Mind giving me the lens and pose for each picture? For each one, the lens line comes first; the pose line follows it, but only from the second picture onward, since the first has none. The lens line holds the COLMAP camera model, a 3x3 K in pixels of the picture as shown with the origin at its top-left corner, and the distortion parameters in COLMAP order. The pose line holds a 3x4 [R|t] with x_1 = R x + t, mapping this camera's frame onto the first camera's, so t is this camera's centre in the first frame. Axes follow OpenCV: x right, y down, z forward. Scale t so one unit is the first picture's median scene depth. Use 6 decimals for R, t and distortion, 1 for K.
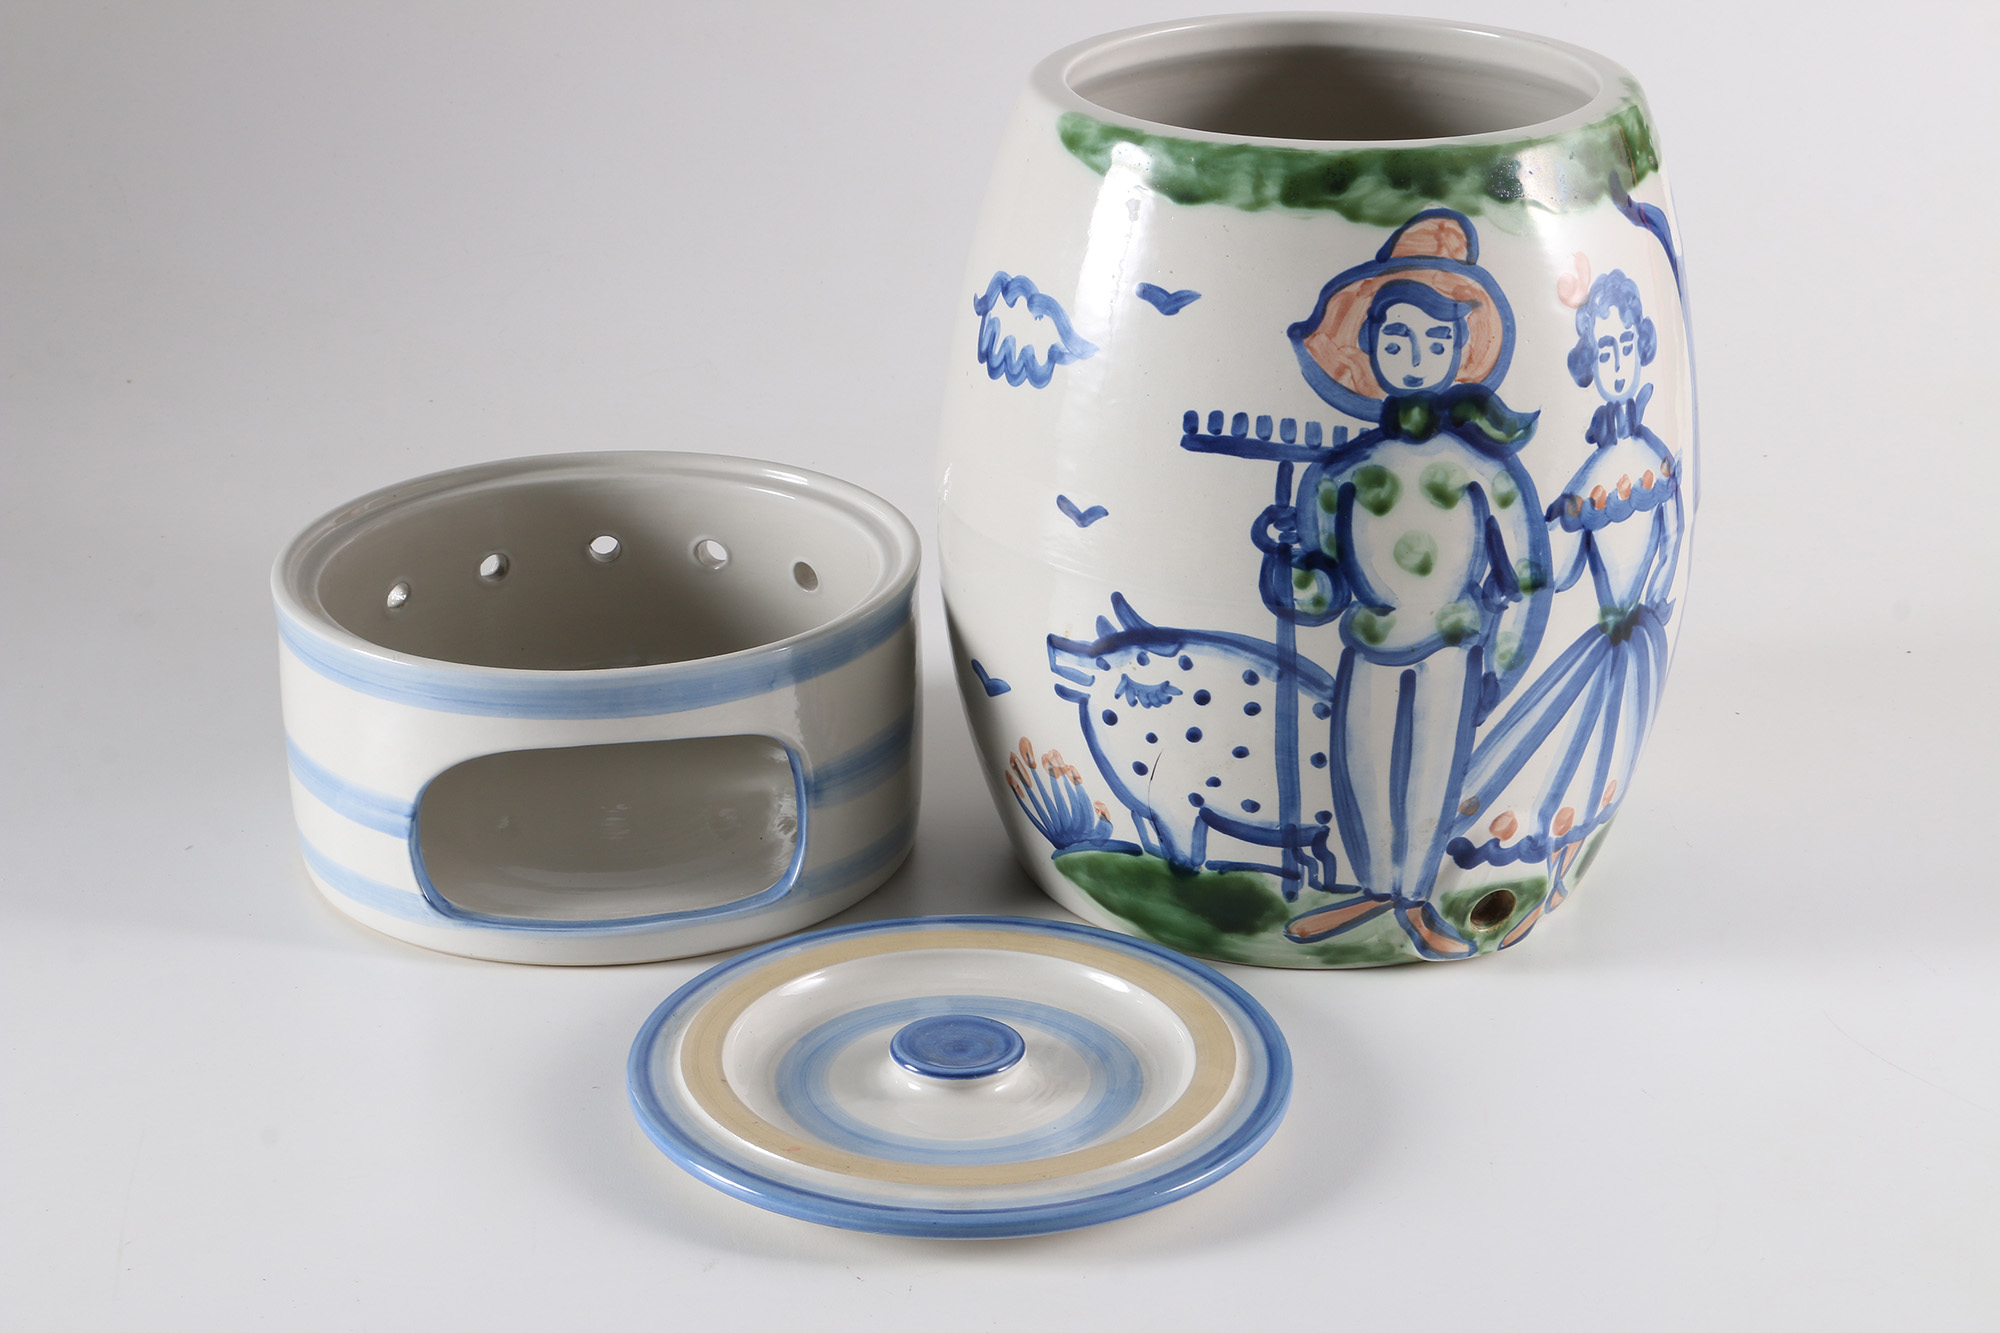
lens RADIAL K [[3769.1, 0, 1010.3], [0, 3769.1, 675.2], [0, 0, 1]] dist [0.119775, 0.000000]
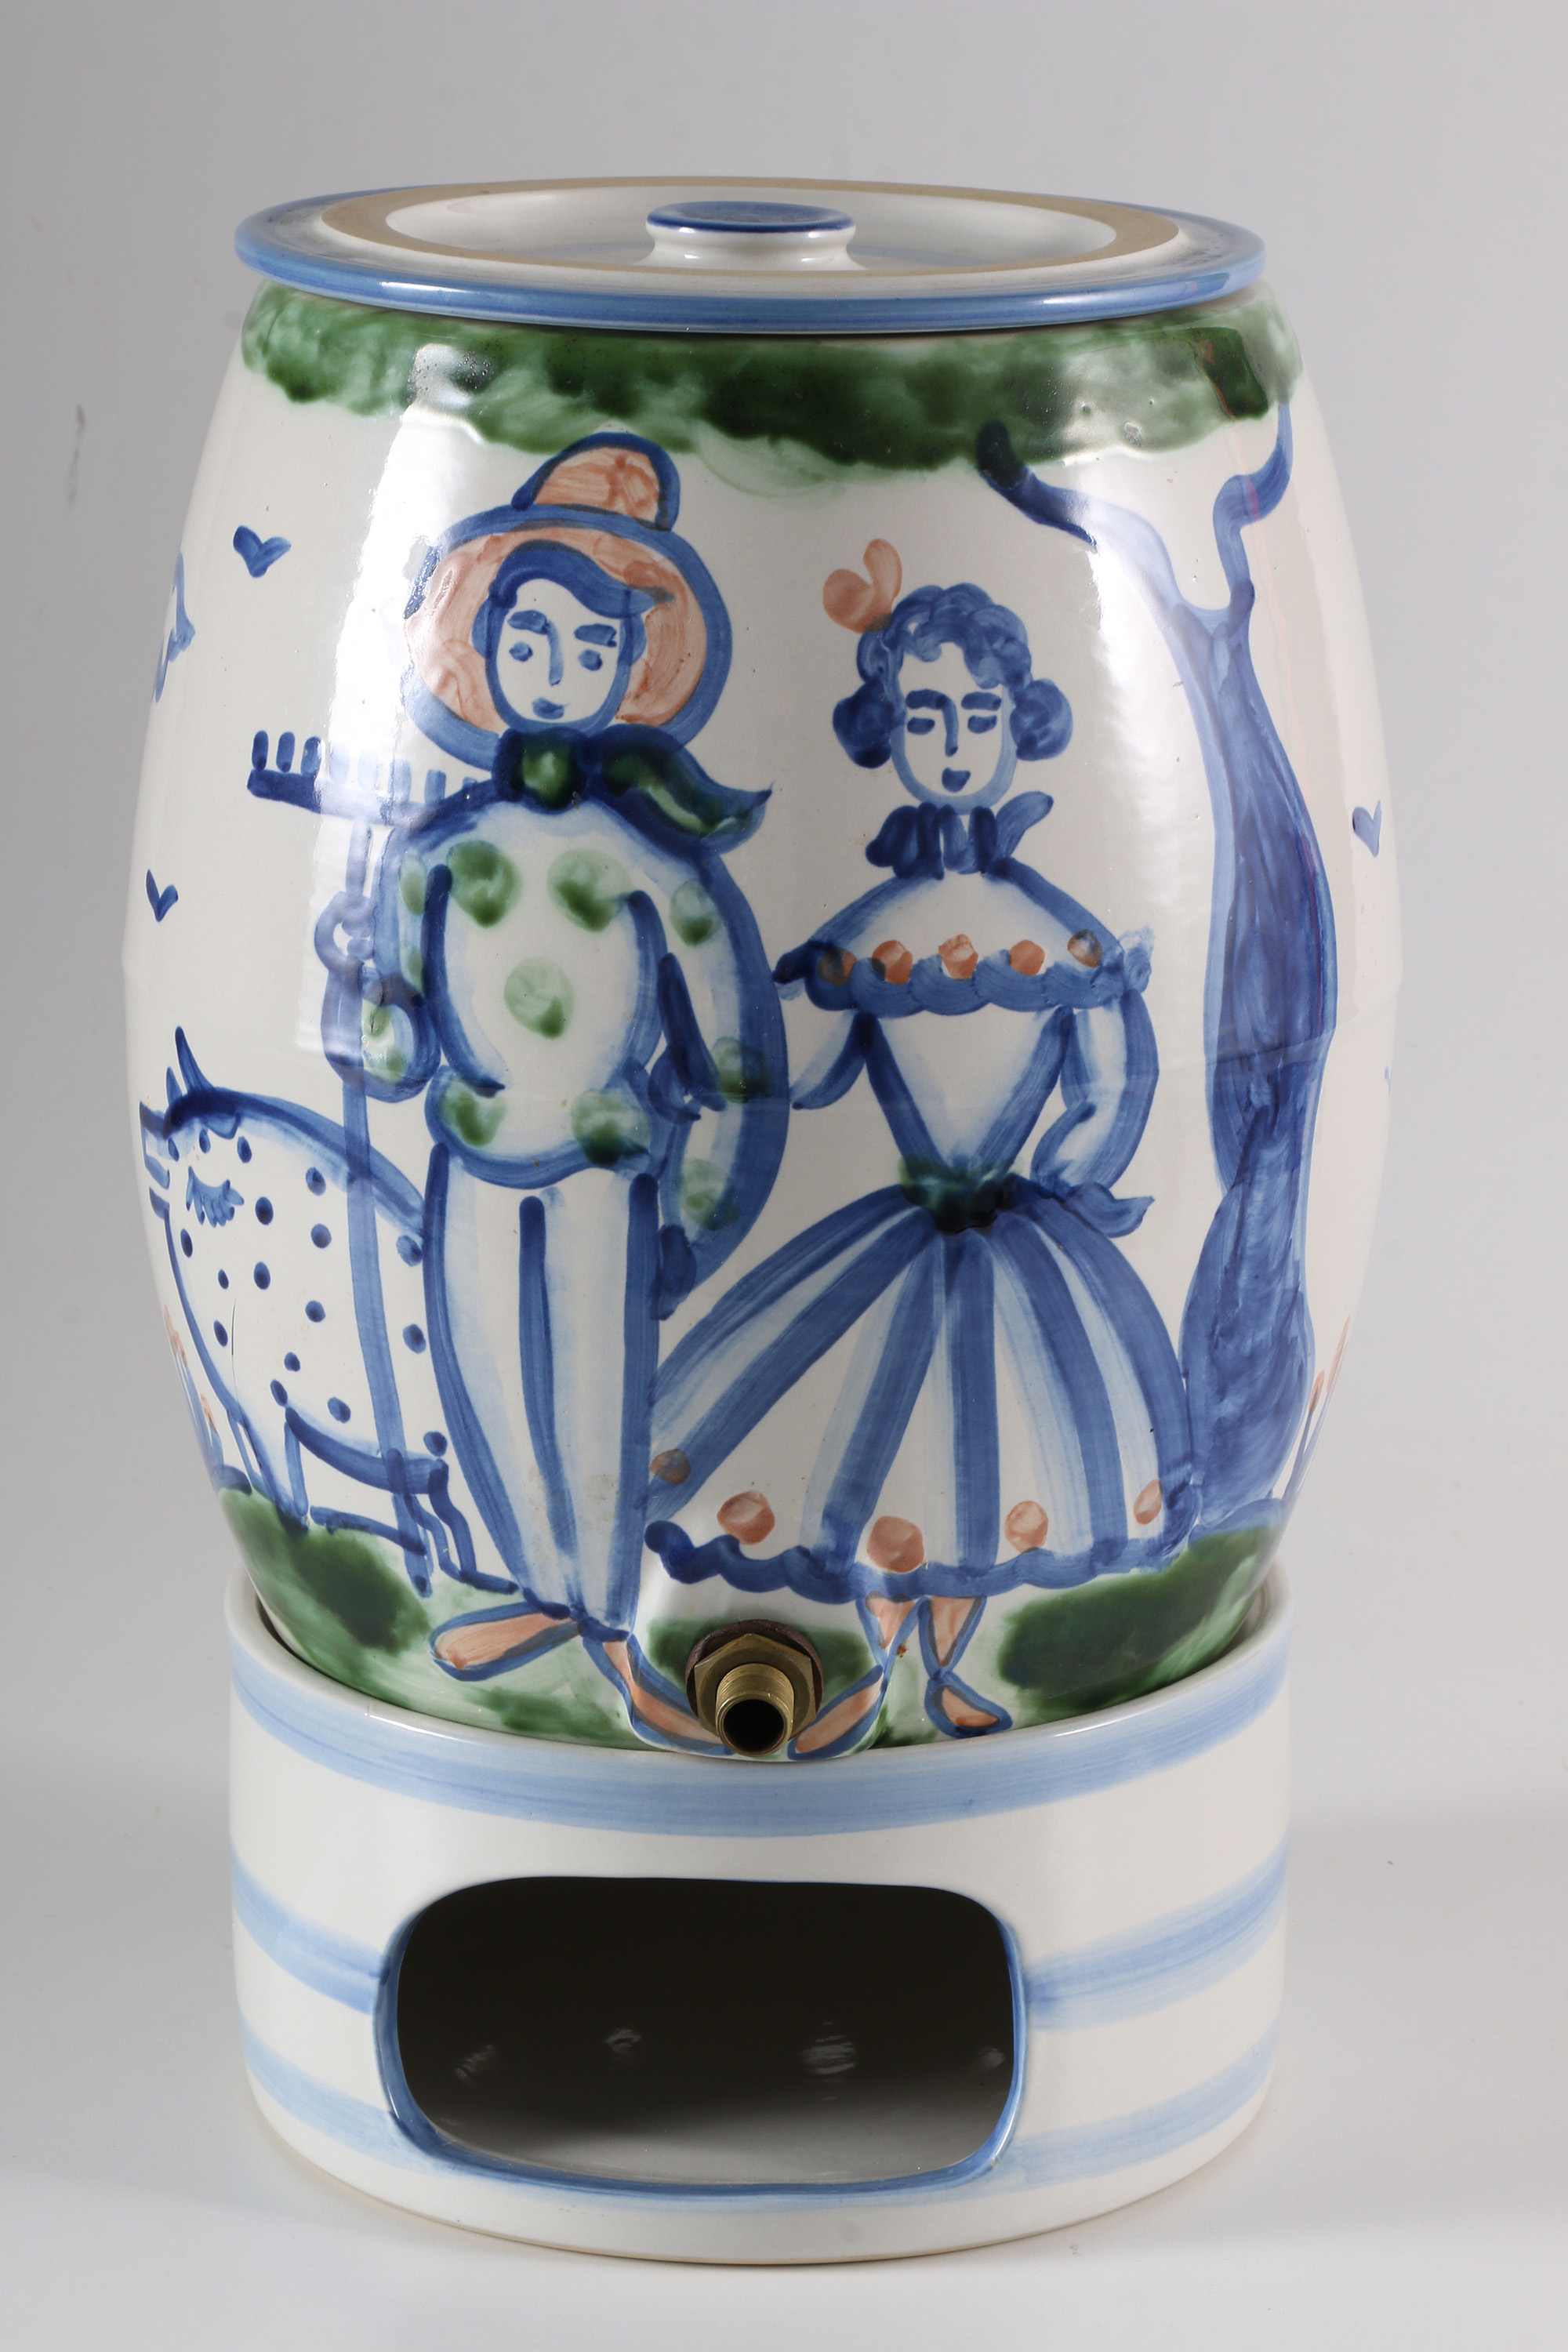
lens RADIAL K [[7204.3, 0, 794.1], [0, 7204.3, 1194.0], [0, 0, 1]] dist [0.487234, 0.000000]
pose [[0.877722, 0.120484, -0.463776, 0.673192], [-0.186262, 0.977544, -0.098556, 0.103264], [0.441488, 0.172889, 0.880453, 0.004961]]
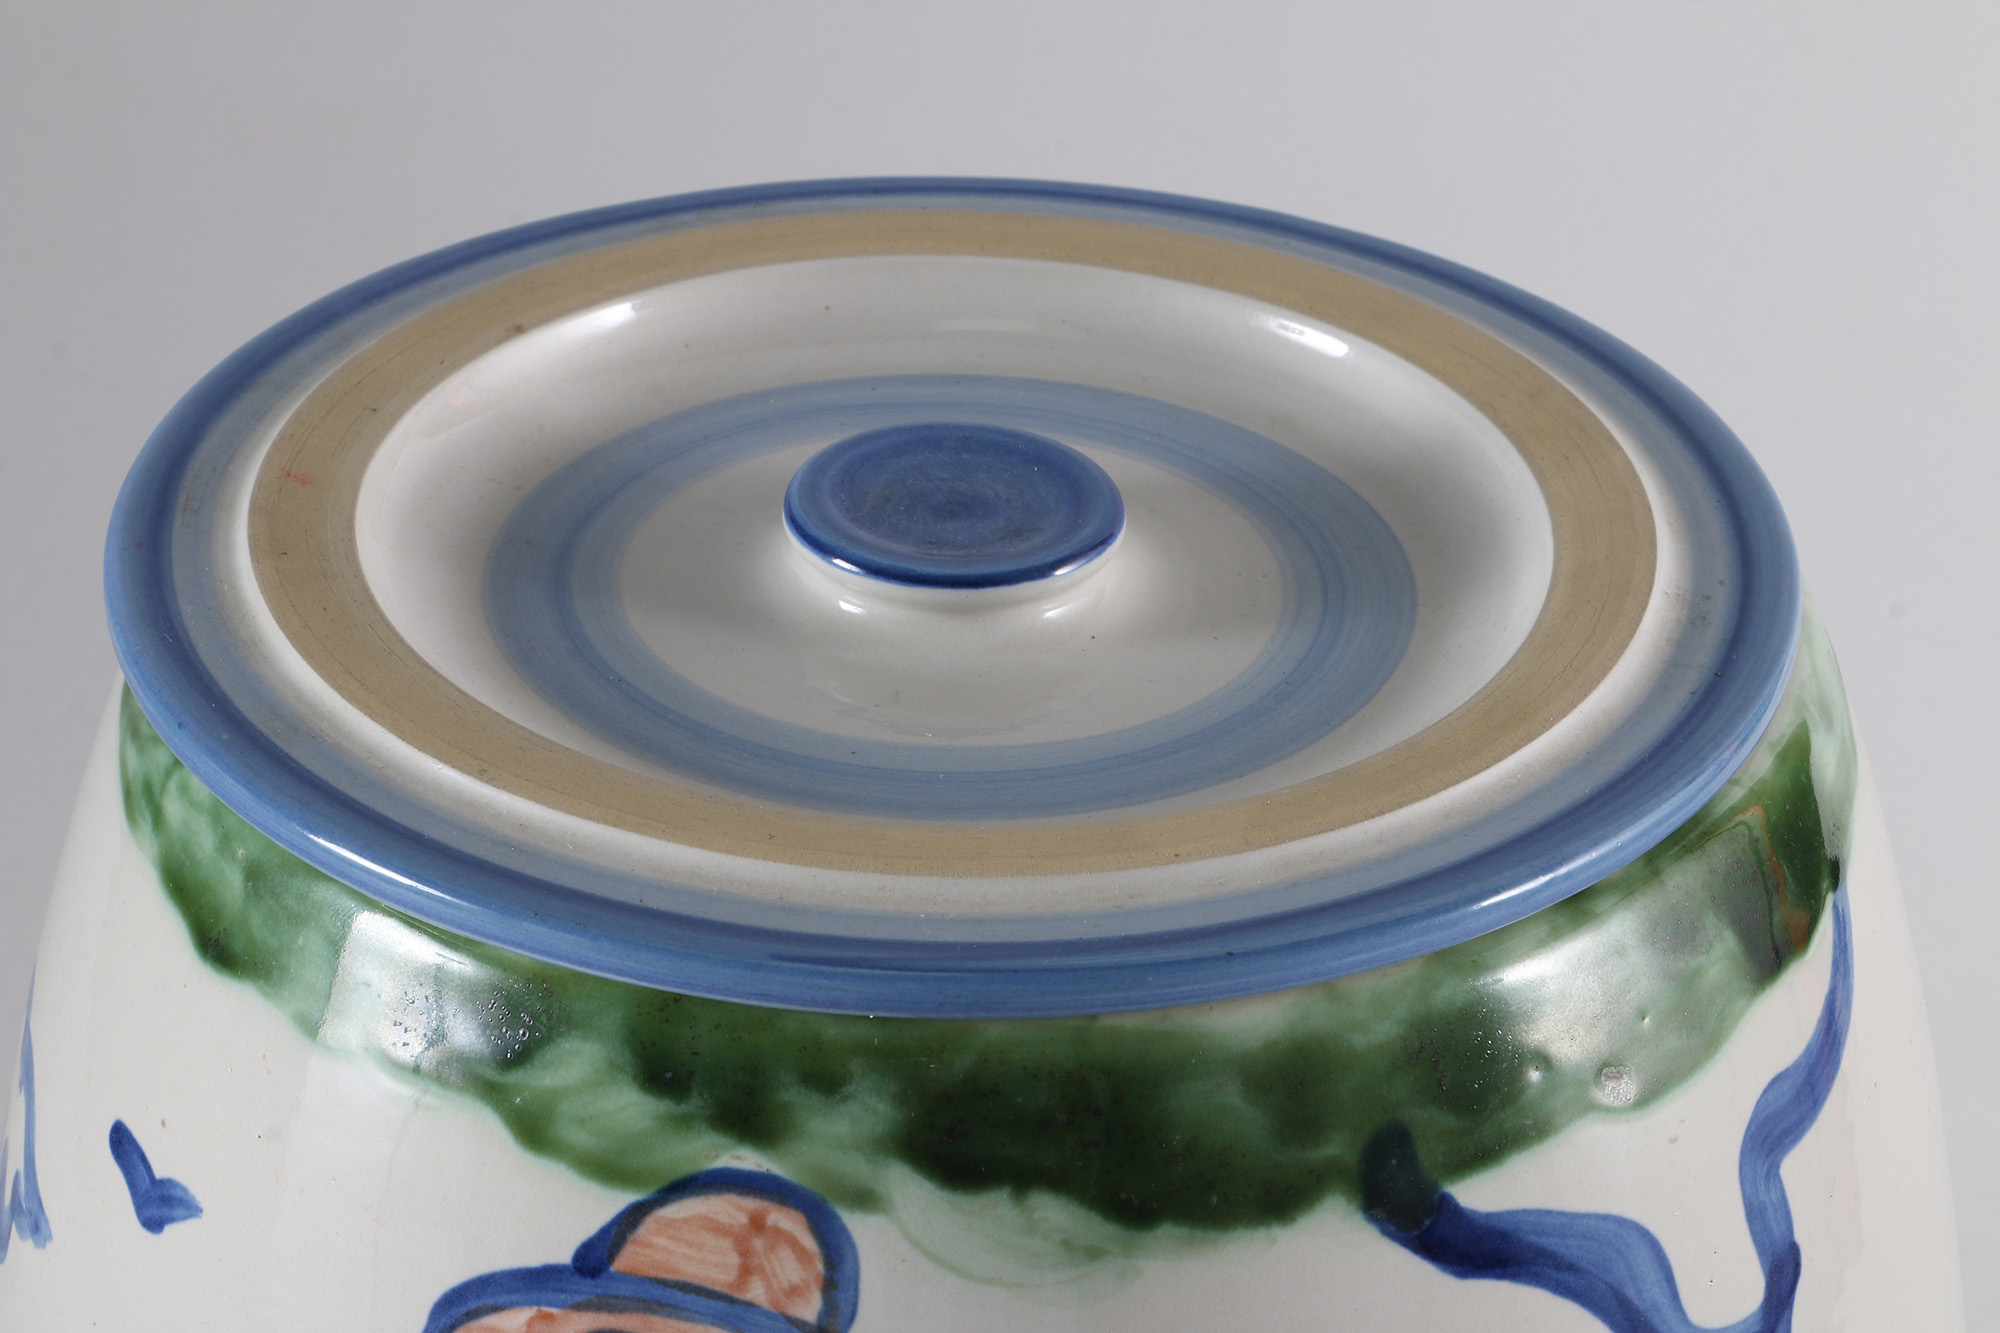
lens RADIAL K [[6694.5, 0, 997.6], [0, 6694.5, 662.5], [0, 0, 1]] dist [0.291416, 0.000000]
pose [[0.890365, 0.229455, -0.393192, 0.360824], [-0.182097, 0.971091, 0.154350, -0.264005], [0.417241, -0.065829, 0.906408, 0.423790]]
